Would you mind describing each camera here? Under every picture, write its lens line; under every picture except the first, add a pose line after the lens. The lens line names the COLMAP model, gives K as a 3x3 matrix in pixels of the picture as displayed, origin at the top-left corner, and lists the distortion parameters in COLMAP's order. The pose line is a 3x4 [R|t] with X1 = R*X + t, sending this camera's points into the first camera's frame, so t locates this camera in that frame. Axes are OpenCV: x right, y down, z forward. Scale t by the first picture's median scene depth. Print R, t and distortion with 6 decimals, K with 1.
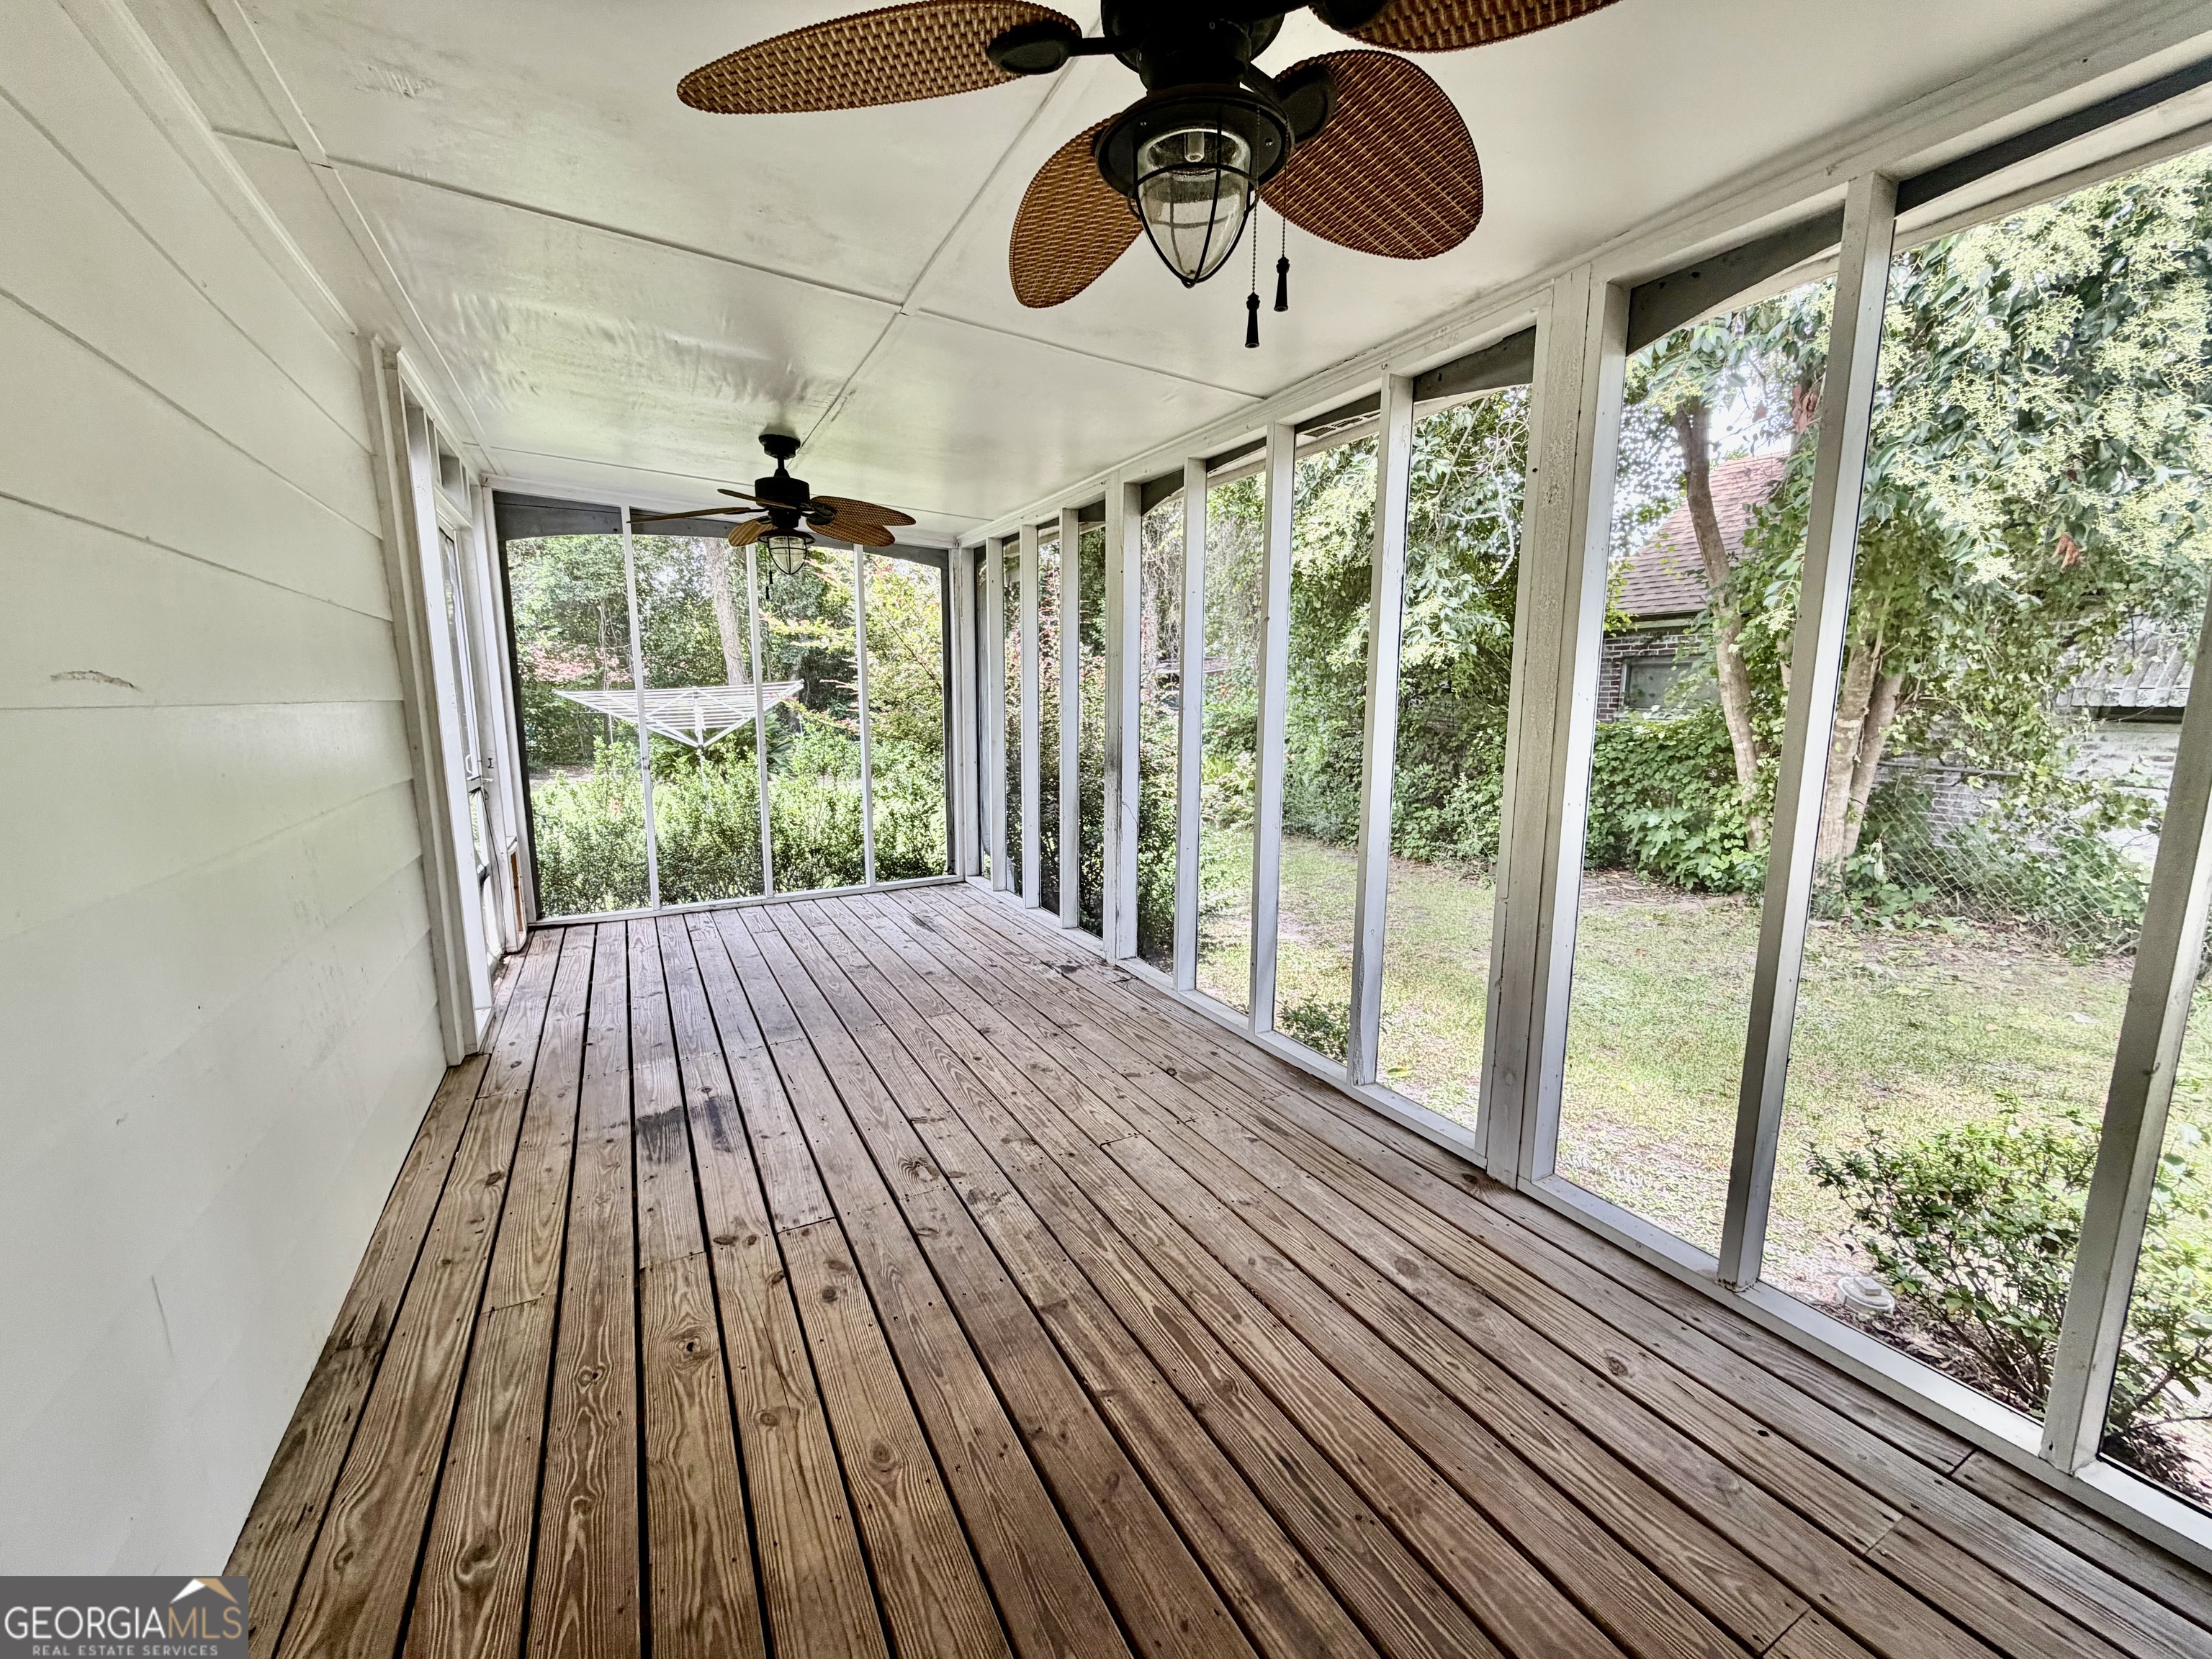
lens RADIAL K [[879.1, 0, 1104.1], [0, 879.1, 829.7], [0, 0, 1]] dist [-0.002029, 0.000287]
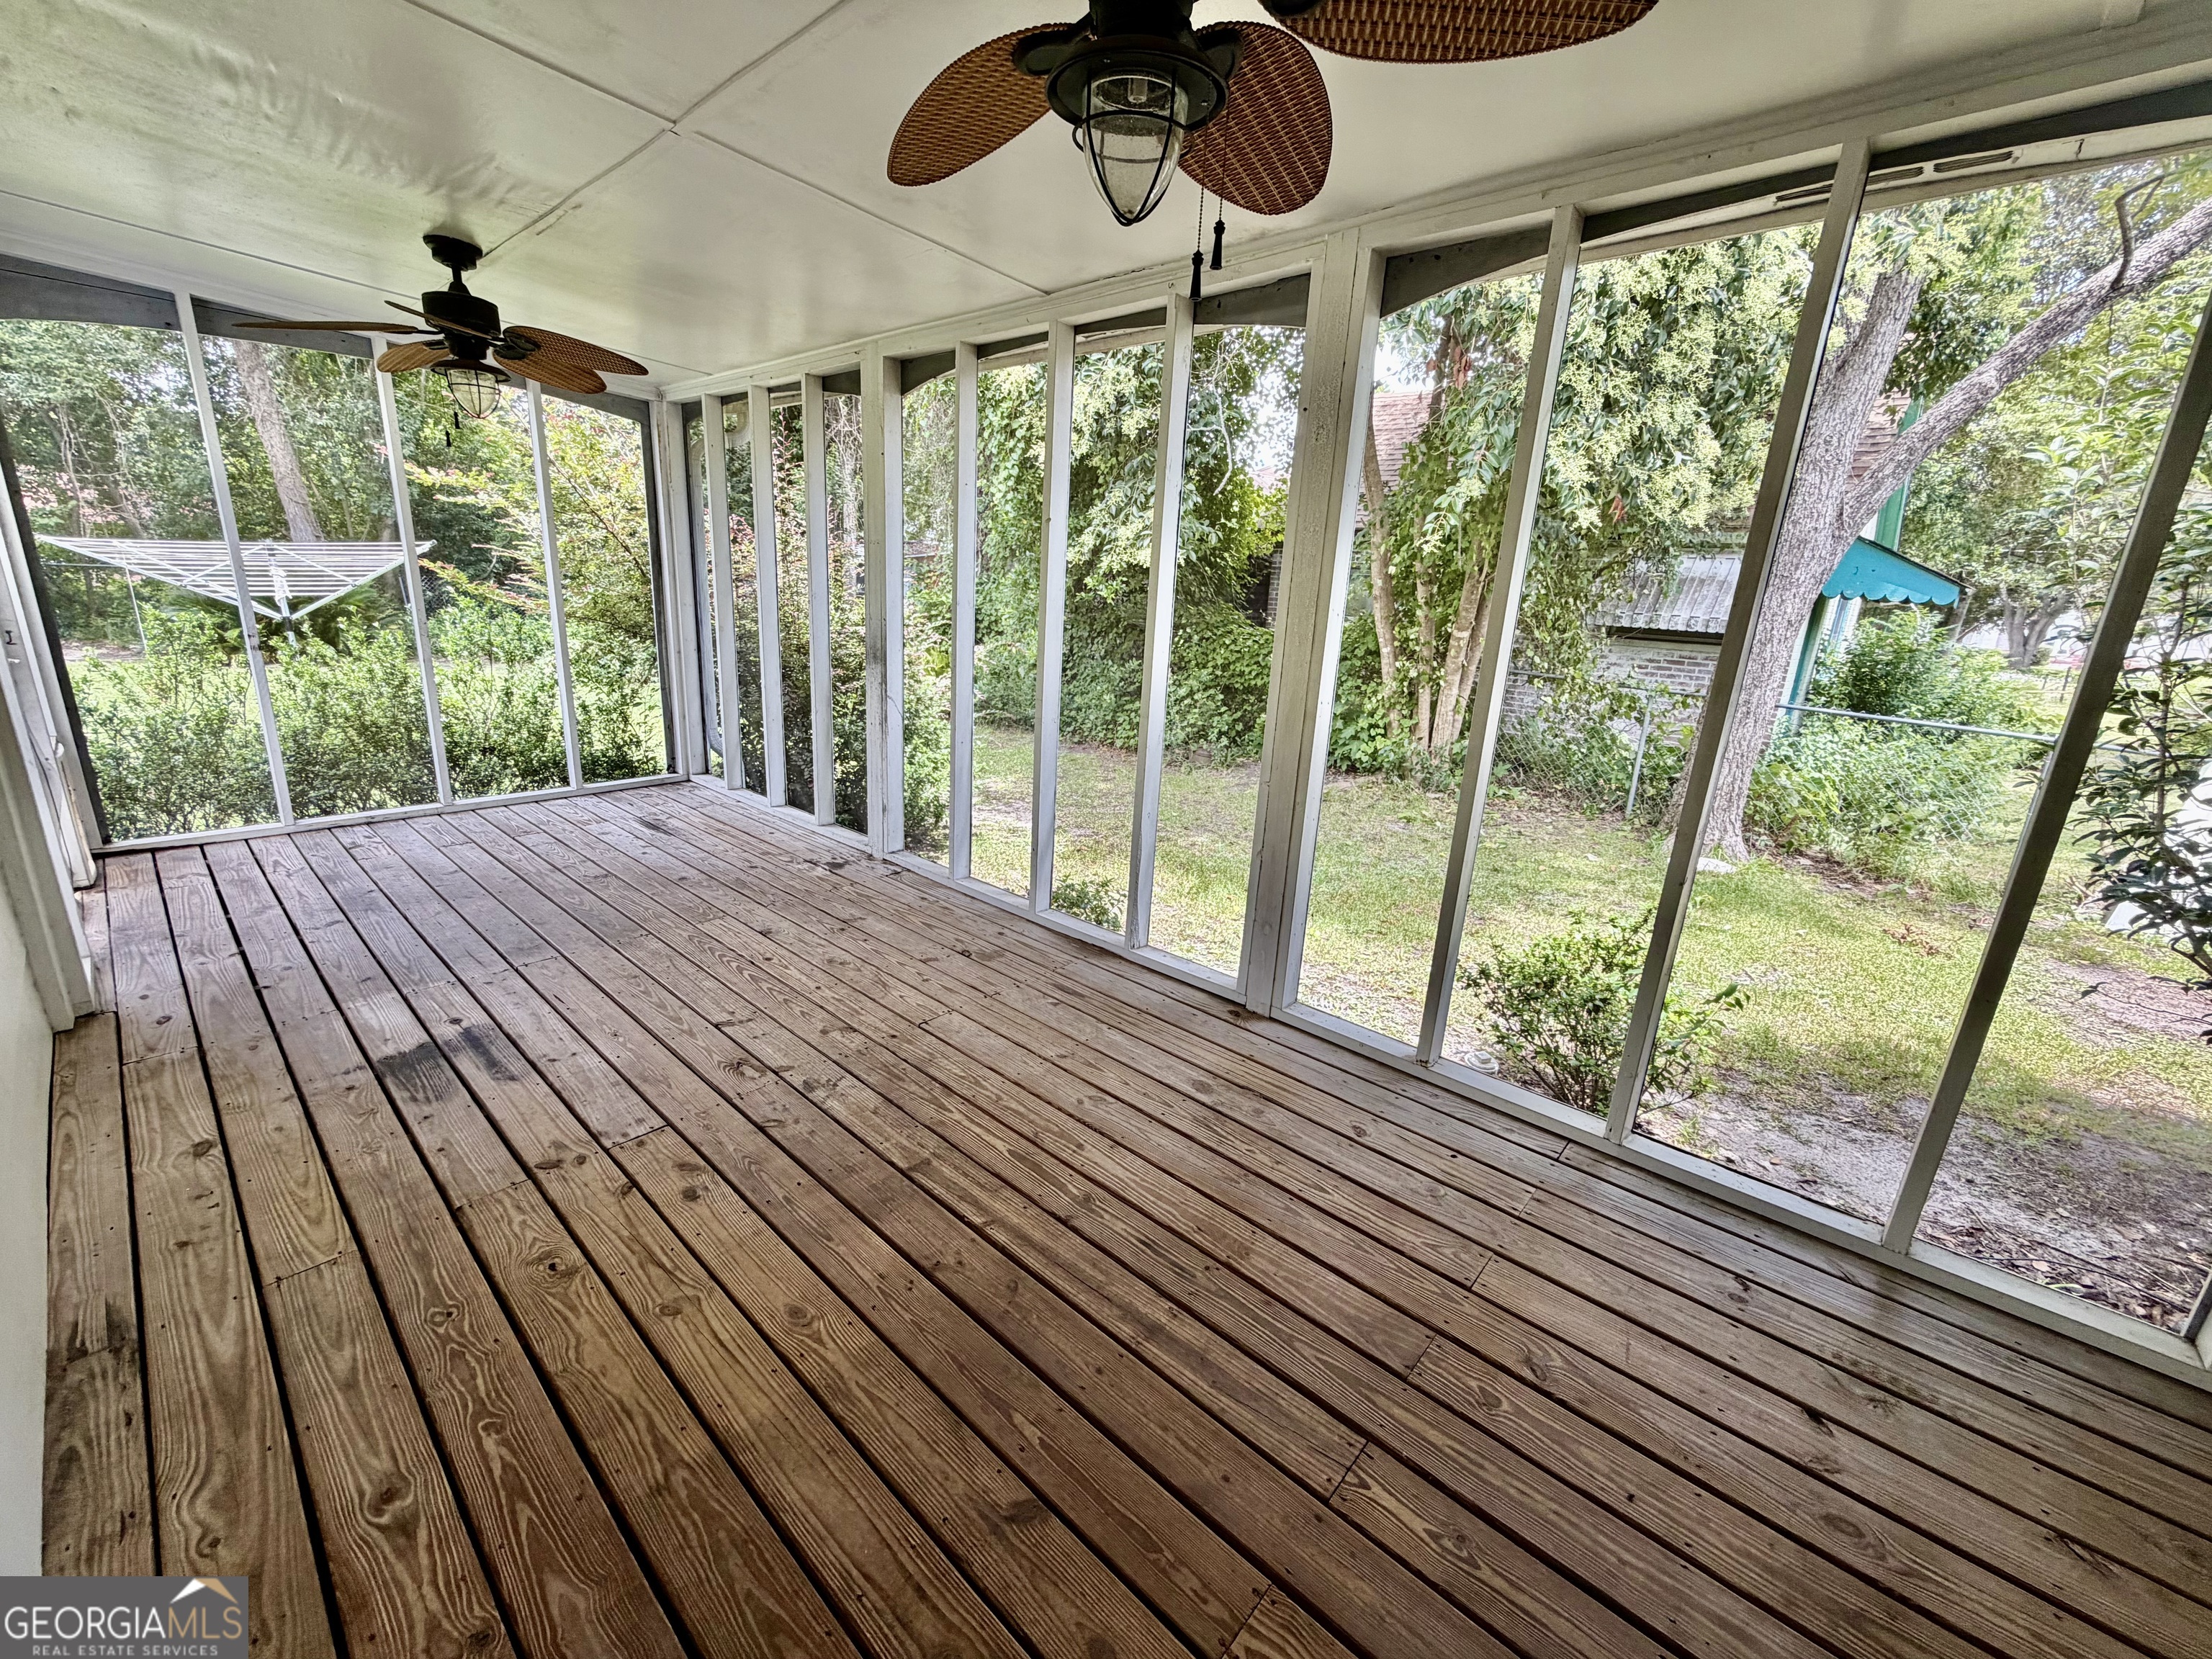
lens RADIAL K [[879.1, 0, 1101.3], [0, 879.1, 832.0], [0, 0, 1]] dist [-0.002029, 0.000287]
pose [[0.939983, -0.046573, 0.338027, -0.130342], [0.003564, 0.991928, 0.126754, -0.005533], [-0.341202, -0.117942, 0.932562, -0.034309]]
